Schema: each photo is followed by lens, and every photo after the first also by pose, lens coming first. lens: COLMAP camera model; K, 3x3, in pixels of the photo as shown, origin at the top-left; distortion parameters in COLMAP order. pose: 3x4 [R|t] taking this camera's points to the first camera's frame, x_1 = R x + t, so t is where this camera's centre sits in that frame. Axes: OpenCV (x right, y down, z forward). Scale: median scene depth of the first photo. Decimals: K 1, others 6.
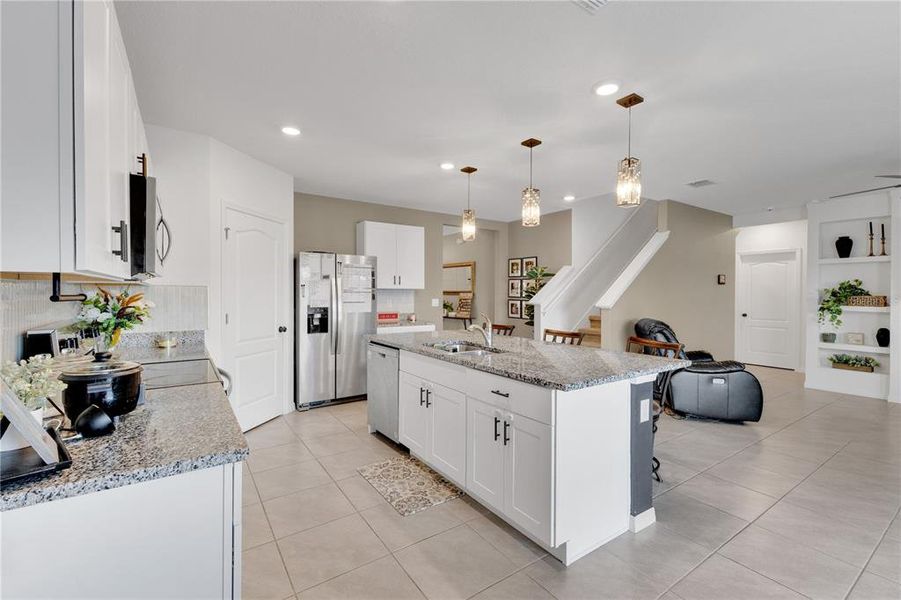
lens RADIAL K [[401.1, 0, 471.7], [0, 401.1, 297.2], [0, 0, 1]] dist [0.003838, 0.002195]
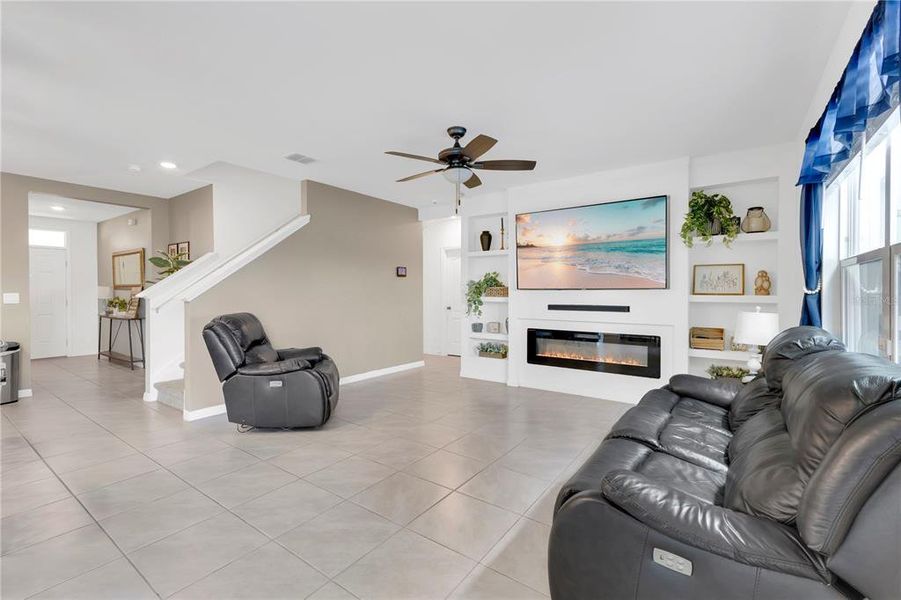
lens RADIAL K [[401.1, 0, 455.1], [0, 401.1, 294.1], [0, 0, 1]] dist [0.003838, 0.002195]
pose [[0.938049, -0.006242, 0.346446, 0.486328], [0.007141, 0.999974, -0.001319, 0.015190], [-0.346428, 0.003711, 0.938069, 0.044969]]
